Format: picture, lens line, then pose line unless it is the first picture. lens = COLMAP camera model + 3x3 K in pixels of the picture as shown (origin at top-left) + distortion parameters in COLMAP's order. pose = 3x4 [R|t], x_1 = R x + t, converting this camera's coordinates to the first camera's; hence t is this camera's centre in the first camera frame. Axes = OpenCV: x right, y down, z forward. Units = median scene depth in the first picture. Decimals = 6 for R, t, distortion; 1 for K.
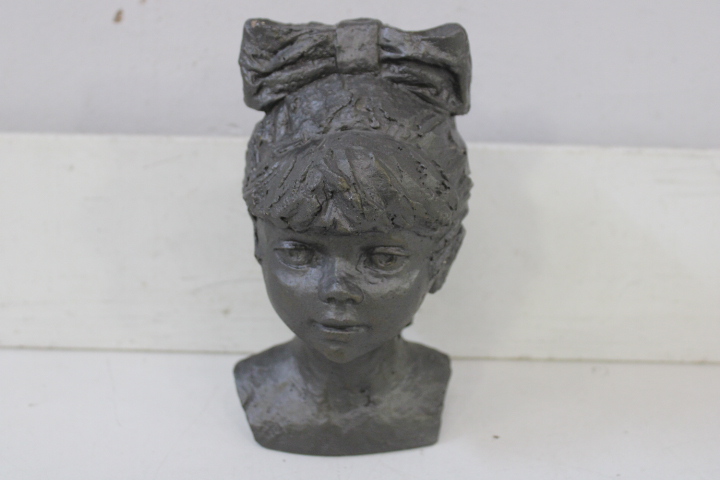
lens RADIAL K [[960.5, 0, 360.0], [0, 960.5, 240.0], [0, 0, 1]] dist [-0.053433, 0.075005]
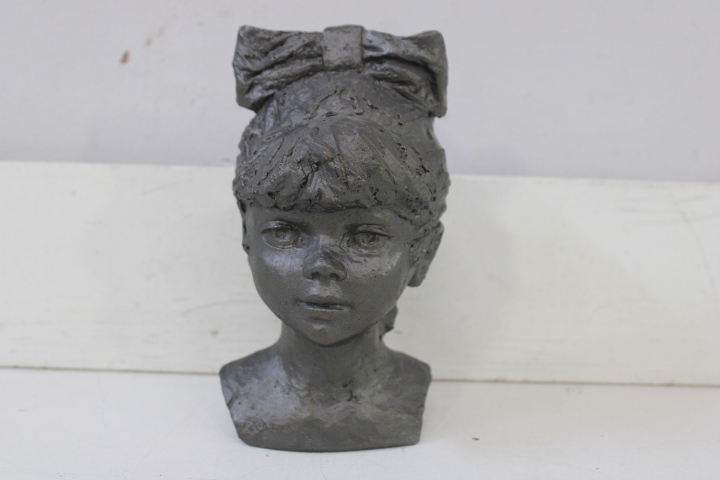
lens RADIAL K [[860.7, 0, 360.0], [0, 860.7, 240.0], [0, 0, 1]] dist [-0.073604, 0.045769]
pose [[0.999805, 0.006285, 0.018715, 0.000333], [-0.003057, 0.985828, -0.167734, 0.174034], [-0.019504, 0.167644, 0.985655, 0.079911]]
